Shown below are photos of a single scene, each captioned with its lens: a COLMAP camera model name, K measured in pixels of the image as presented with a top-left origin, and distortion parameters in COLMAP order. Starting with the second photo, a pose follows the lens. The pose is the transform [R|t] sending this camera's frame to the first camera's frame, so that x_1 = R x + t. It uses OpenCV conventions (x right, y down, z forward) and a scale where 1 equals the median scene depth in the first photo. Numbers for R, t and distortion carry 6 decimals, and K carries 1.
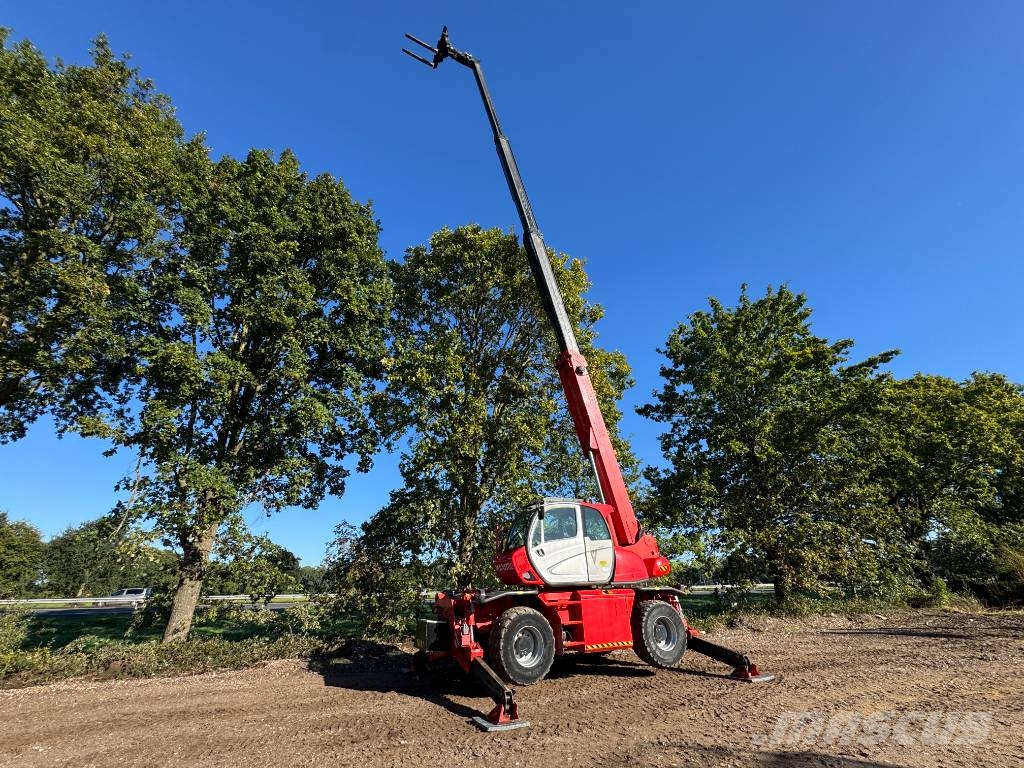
lens RADIAL K [[398.2, 0, 503.0], [0, 398.2, 390.1], [0, 0, 1]] dist [-0.003148, -0.000340]
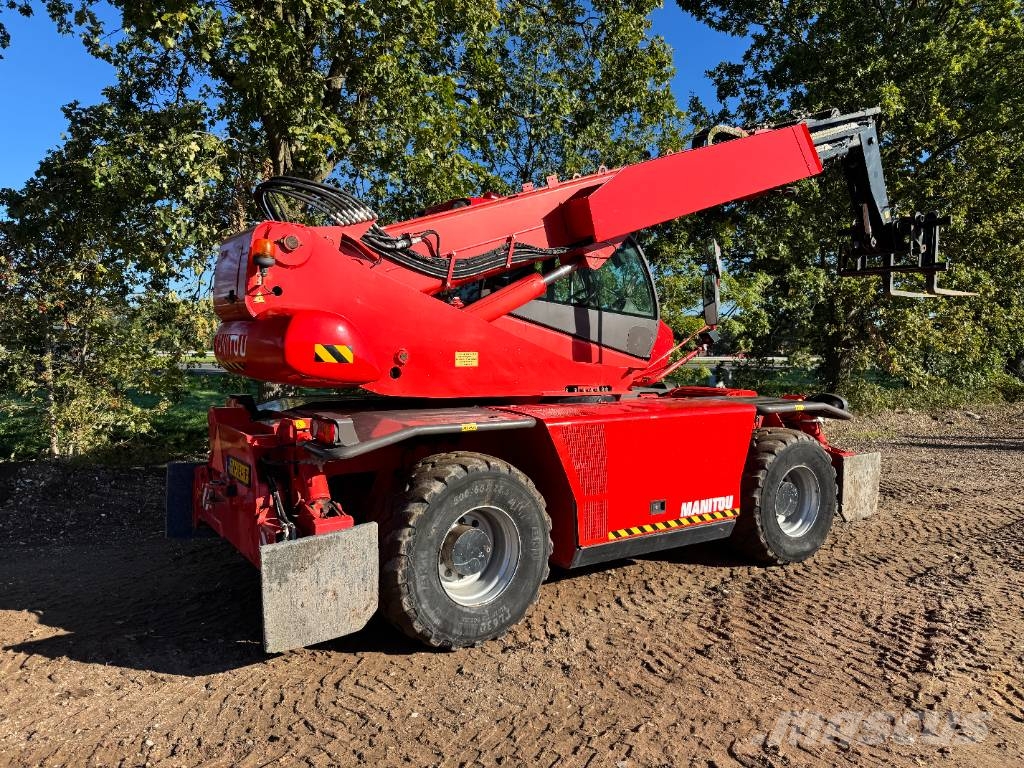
lens RADIAL K [[714.4, 0, 509.7], [0, 714.4, 396.7], [0, 0, 1]] dist [0.046744, -0.063088]
pose [[0.969238, 0.015886, 0.245611, -0.091199], [-0.136746, 0.864475, 0.483719, 0.205281], [-0.204640, -0.502425, 0.840055, 0.443010]]
